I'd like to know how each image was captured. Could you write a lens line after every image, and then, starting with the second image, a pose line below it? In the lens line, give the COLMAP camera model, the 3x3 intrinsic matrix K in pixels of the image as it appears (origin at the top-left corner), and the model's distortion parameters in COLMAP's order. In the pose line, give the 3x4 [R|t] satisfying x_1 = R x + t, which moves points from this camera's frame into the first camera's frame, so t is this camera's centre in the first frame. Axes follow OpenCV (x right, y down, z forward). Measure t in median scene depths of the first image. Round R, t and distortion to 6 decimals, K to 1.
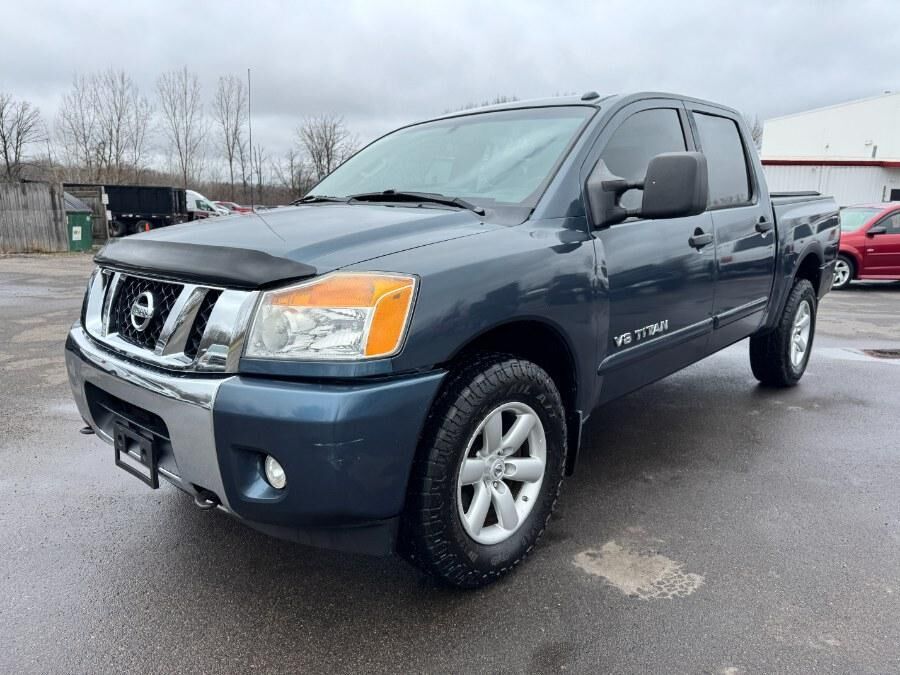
lens RADIAL K [[822.0, 0, 450.0], [0, 822.0, 337.5], [0, 0, 1]] dist [-0.002122, -0.001344]
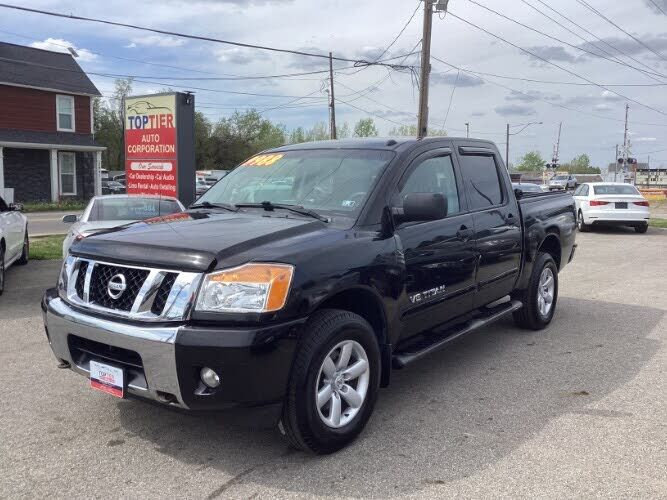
lens RADIAL K [[609.2, 0, 333.5], [0, 609.2, 250.0], [0, 0, 1]] dist [-0.002122, -0.001344]
pose [[0.998155, -0.016454, 0.058453, -0.020356], [0.021126, 0.996554, -0.080215, 0.001822], [-0.056932, 0.081302, 0.995062, -0.234465]]
